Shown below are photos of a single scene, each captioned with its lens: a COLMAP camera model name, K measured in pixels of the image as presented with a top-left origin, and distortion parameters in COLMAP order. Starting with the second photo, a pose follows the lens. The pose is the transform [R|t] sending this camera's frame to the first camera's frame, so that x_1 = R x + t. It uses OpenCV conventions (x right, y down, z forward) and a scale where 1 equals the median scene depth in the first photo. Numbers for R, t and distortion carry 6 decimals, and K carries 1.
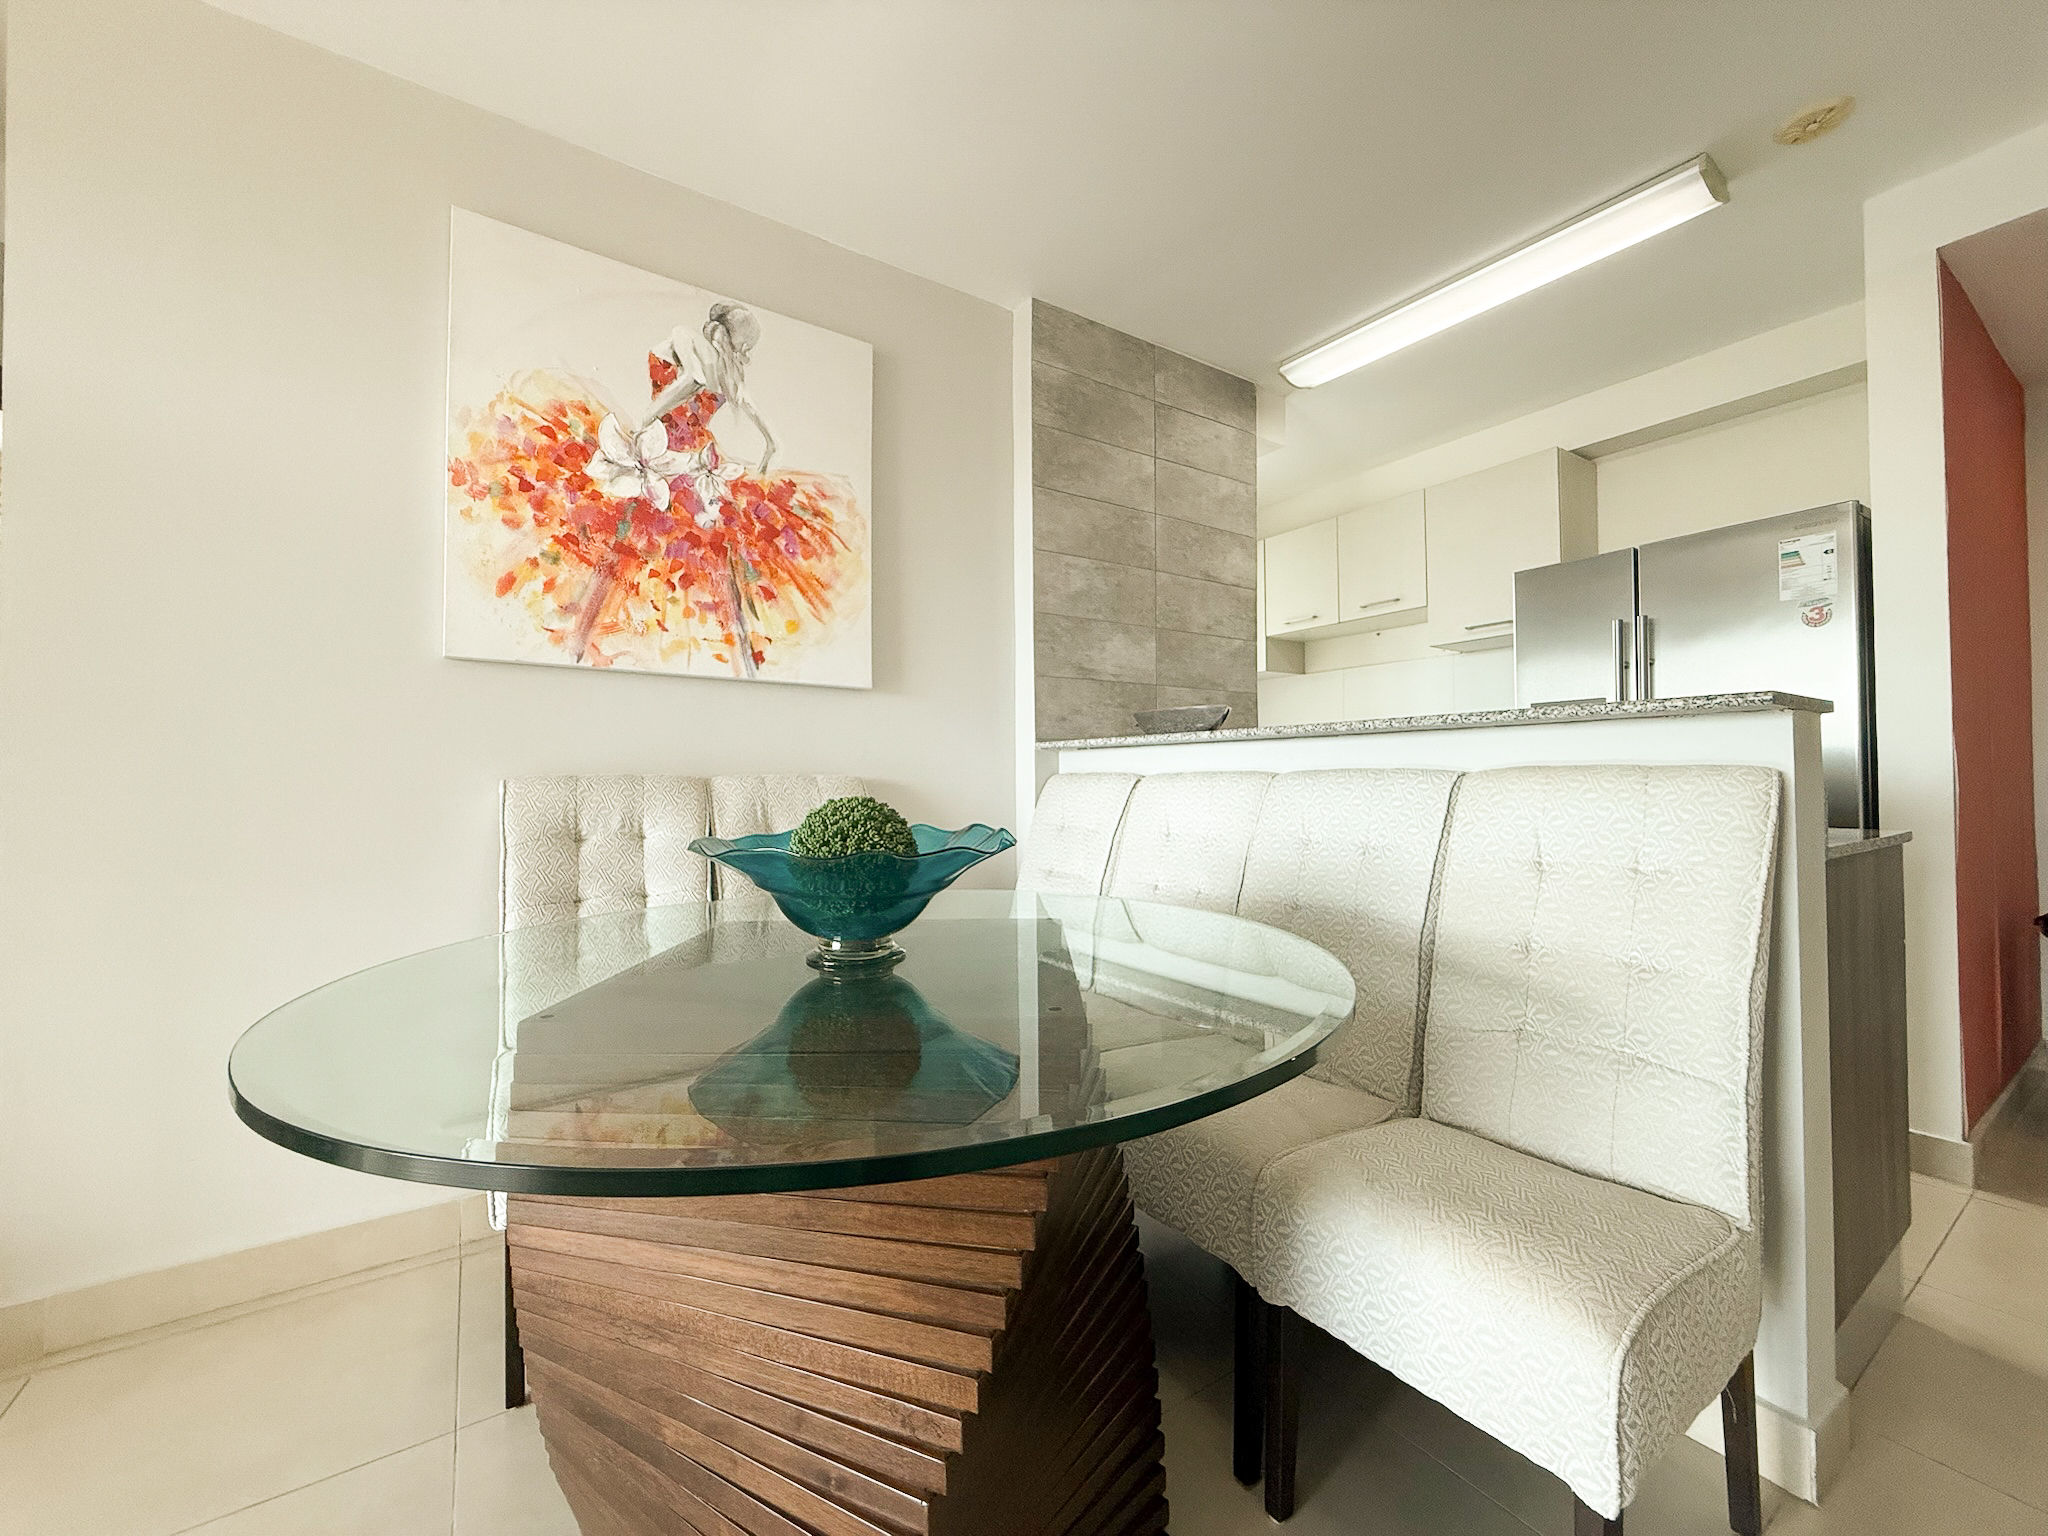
lens RADIAL K [[814.7, 0, 1020.1], [0, 814.7, 764.0], [0, 0, 1]] dist [0.001112, -0.000465]
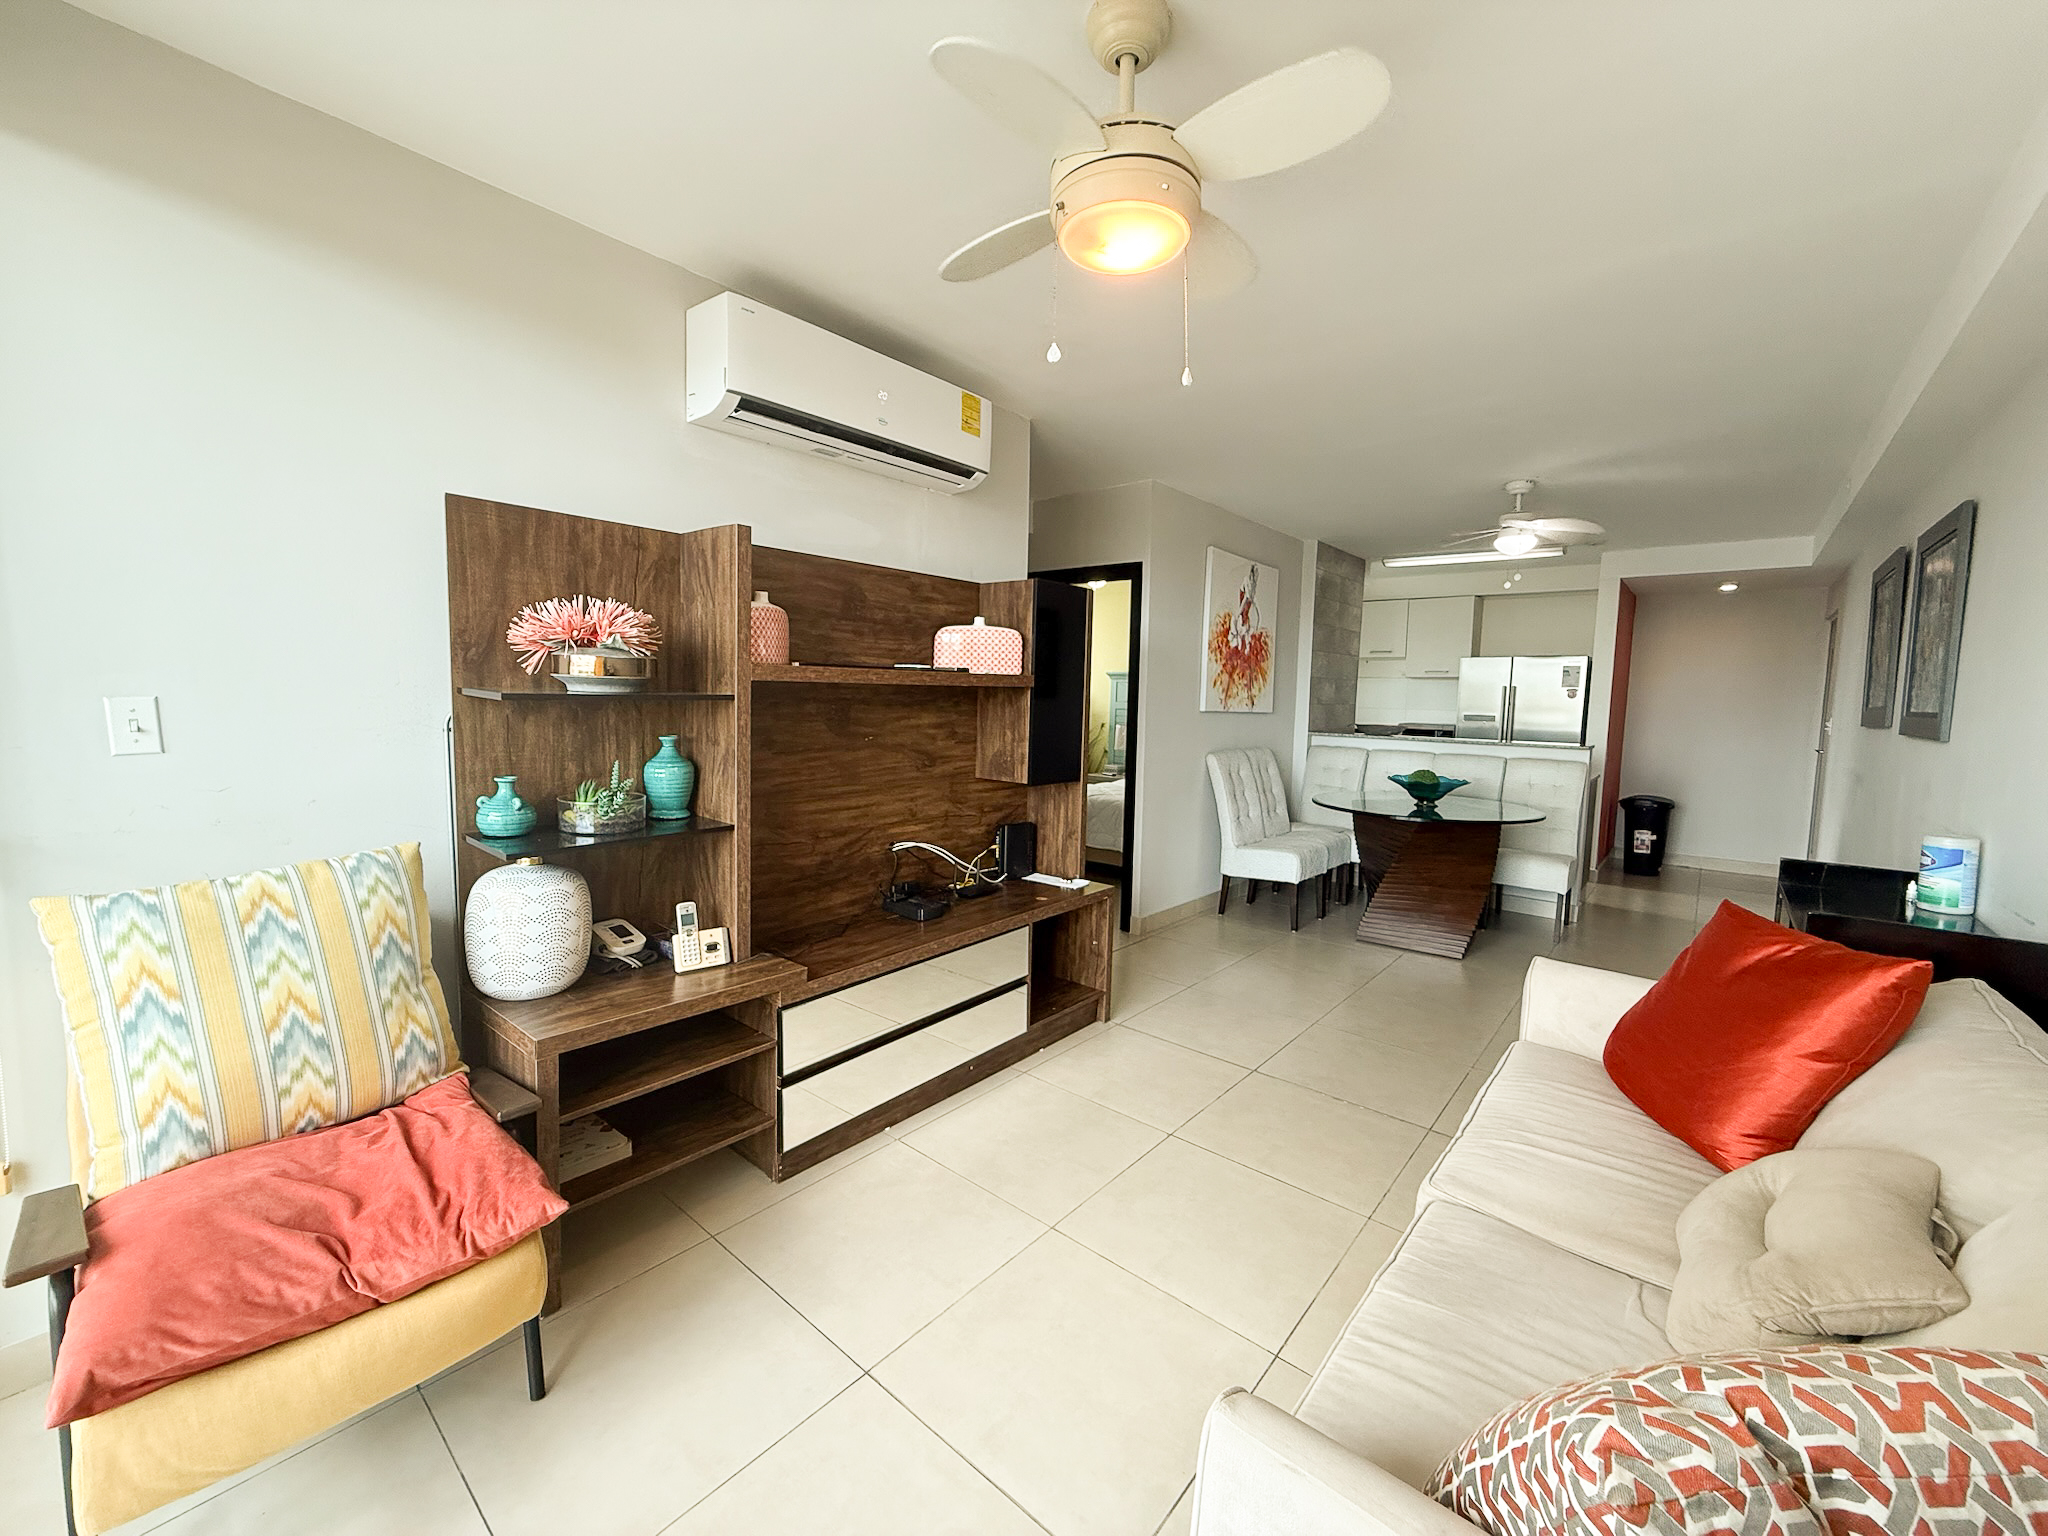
lens RADIAL K [[814.7, 0, 1015.0], [0, 814.7, 767.4], [0, 0, 1]] dist [0.001112, -0.000465]
pose [[0.967153, 0.001774, 0.254187, -1.408750], [-0.028851, 0.994280, 0.102839, -0.143080], [-0.252551, -0.106795, 0.961672, -1.078308]]
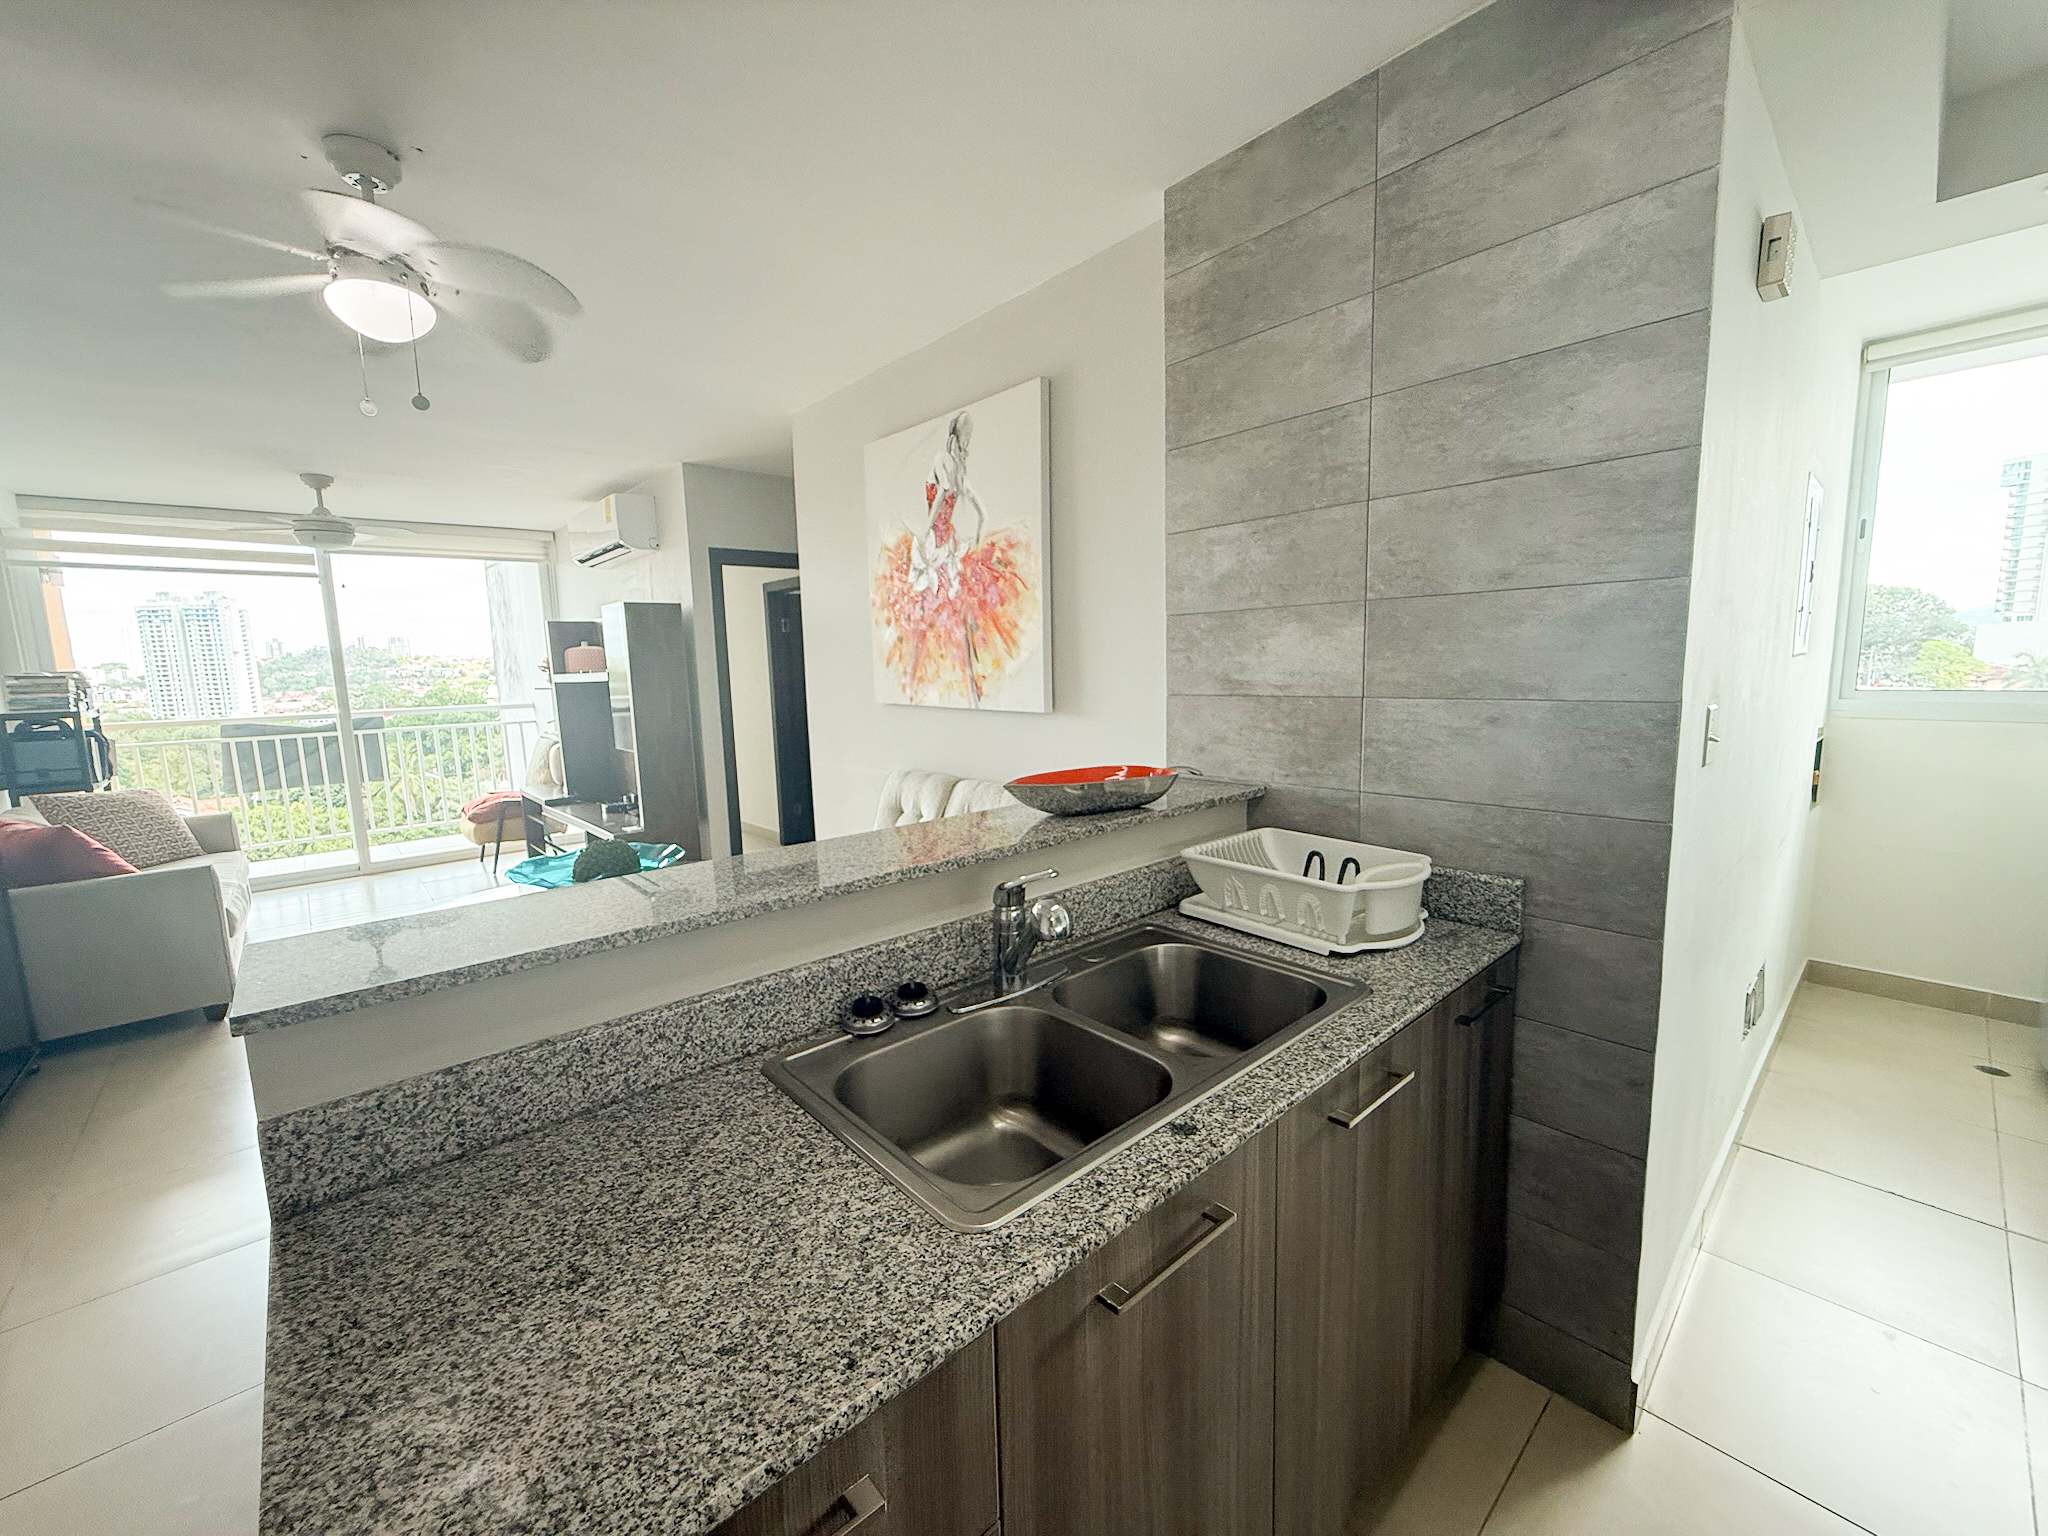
lens RADIAL K [[814.7, 0, 1030.4], [0, 814.7, 768.6], [0, 0, 1]] dist [0.001112, -0.000465]
pose [[0.142849, 0.132068, -0.980894, 0.807892], [0.045824, 0.989112, 0.139848, -0.154940], [0.988683, -0.064925, 0.135242, 0.741131]]
